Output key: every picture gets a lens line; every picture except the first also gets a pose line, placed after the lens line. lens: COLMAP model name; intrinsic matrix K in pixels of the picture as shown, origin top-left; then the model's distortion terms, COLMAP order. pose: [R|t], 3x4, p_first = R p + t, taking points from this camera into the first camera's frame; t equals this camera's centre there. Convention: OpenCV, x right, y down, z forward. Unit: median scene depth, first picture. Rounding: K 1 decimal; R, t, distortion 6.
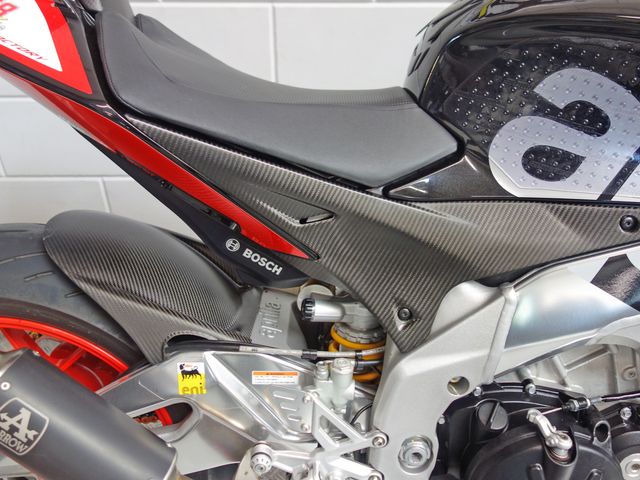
lens RADIAL K [[565.2, 0, 320.0], [0, 565.2, 240.0], [0, 0, 1]] dist [0.011636, 0.000712]
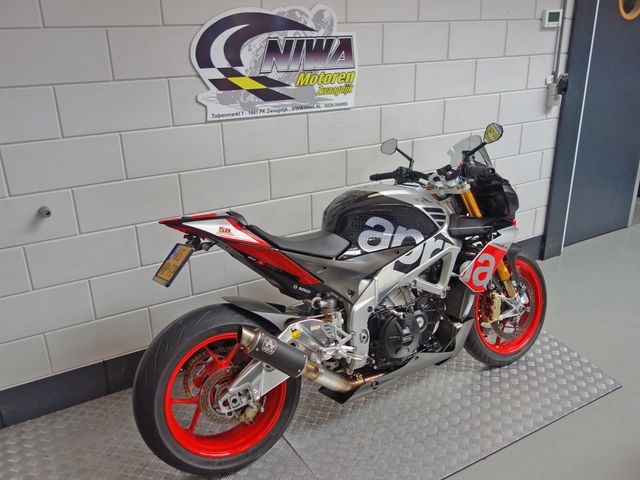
lens RADIAL K [[565.2, 0, 320.0], [0, 565.2, 240.0], [0, 0, 1]] dist [0.011636, 0.000712]
pose [[0.869313, -0.197029, 0.453293, -1.426801], [0.298386, 0.940336, -0.163507, 0.322390], [-0.394031, 0.277395, 0.876237, -1.909251]]
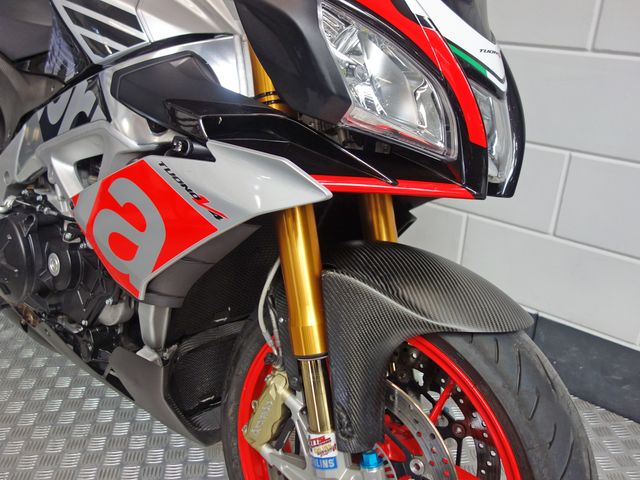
lens RADIAL K [[565.2, 0, 320.0], [0, 565.2, 240.0], [0, 0, 1]] dist [0.011636, 0.000712]
pose [[0.760856, 0.283187, -0.583869, 1.995653], [-0.376530, 0.925461, -0.041801, 0.143386], [0.528510, 0.251649, 0.810771, 0.136267]]
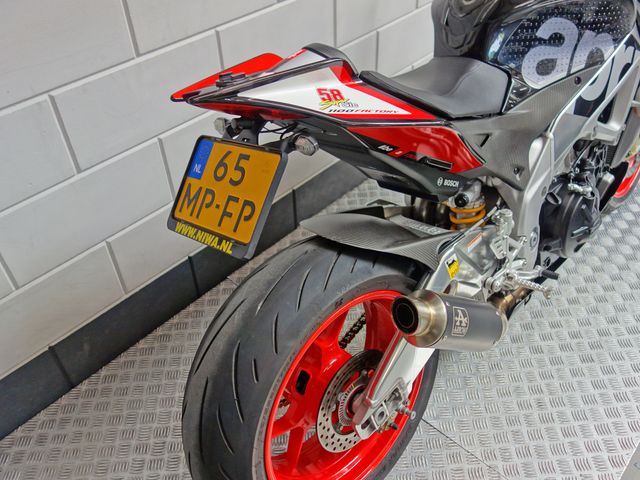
lens RADIAL K [[565.2, 0, 320.0], [0, 565.2, 240.0], [0, 0, 1]] dist [0.011636, 0.000712]
pose [[0.688501, -0.498980, 0.526294, -1.347739], [0.435073, 0.864780, 0.250734, -0.409160], [-0.580240, 0.056345, 0.812494, -0.116639]]
